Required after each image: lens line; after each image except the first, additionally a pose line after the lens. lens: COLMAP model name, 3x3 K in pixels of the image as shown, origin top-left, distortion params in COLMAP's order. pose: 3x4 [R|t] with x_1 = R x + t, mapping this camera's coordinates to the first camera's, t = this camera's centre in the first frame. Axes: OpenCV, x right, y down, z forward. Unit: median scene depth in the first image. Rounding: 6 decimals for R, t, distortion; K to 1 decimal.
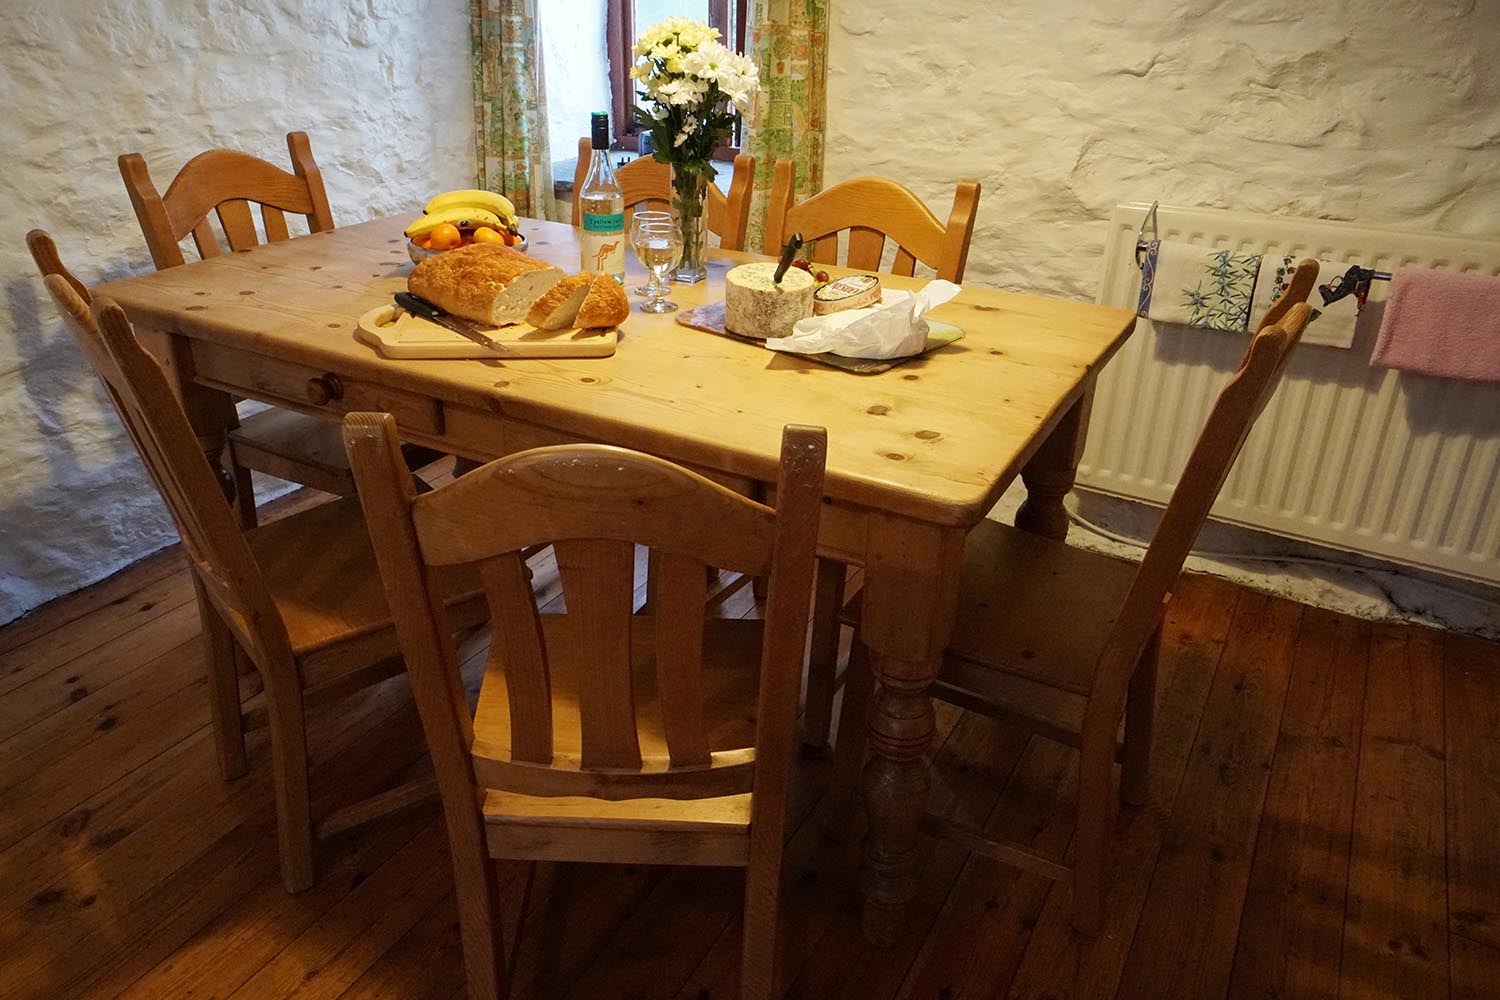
lens RADIAL K [[1121.4, 0, 749.4], [0, 1121.4, 499.1], [0, 0, 1]] dist [0.034818, 0.013466]
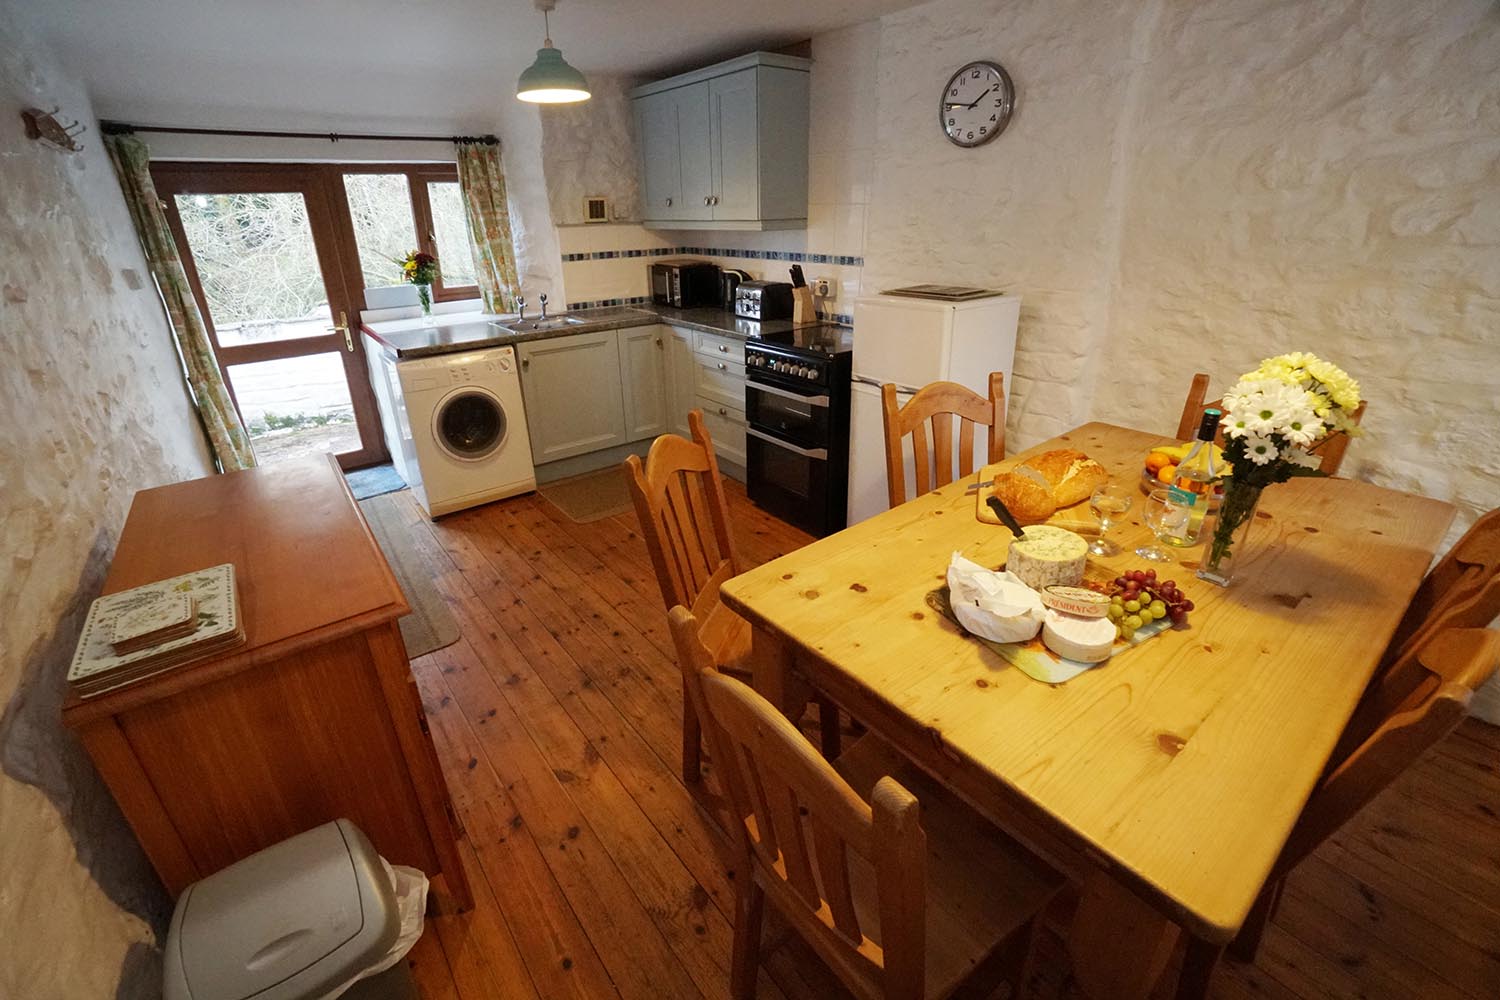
lens RADIAL K [[657.2, 0, 754.7], [0, 657.2, 491.6], [0, 0, 1]] dist [-0.000458, 0.000543]
pose [[-0.358012, 0.372667, -0.856123, 0.525828], [-0.402086, 0.765994, 0.501577, -0.340395], [0.842707, 0.523806, -0.124391, 0.562013]]
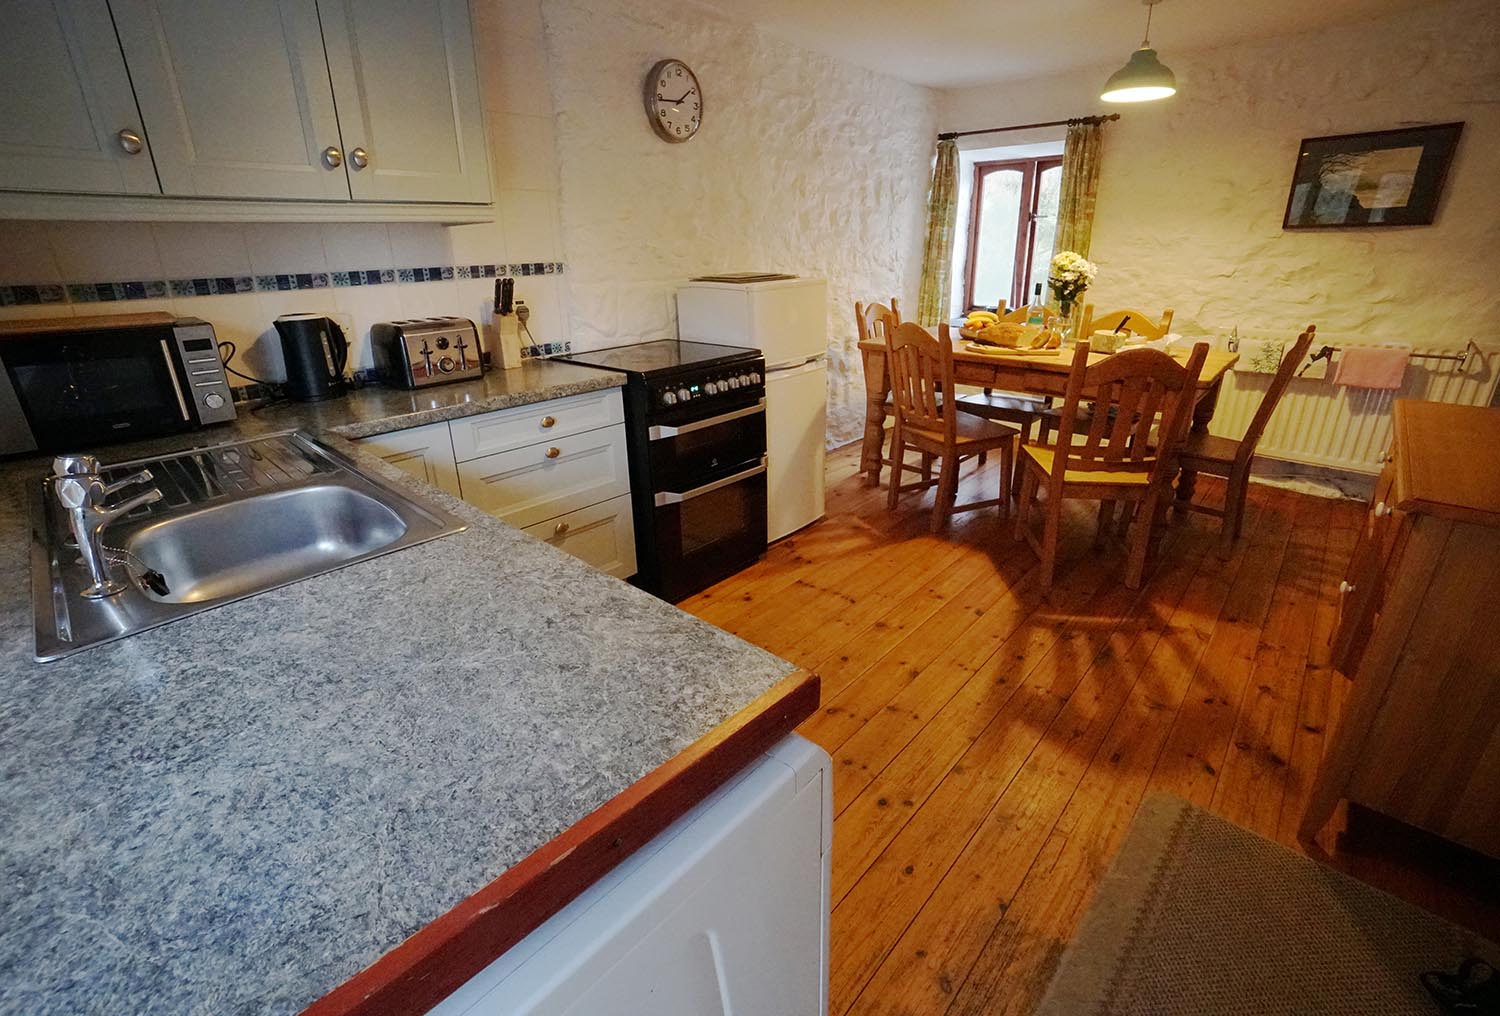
lens RADIAL K [[700.9, 0, 751.3], [0, 700.9, 509.6], [0, 0, 1]] dist [-0.012969, 0.001170]
pose [[0.981320, 0.049565, -0.185890, -0.398227], [-0.066105, 0.994283, -0.083858, 0.353235], [0.180671, 0.094580, 0.978986, -0.680630]]
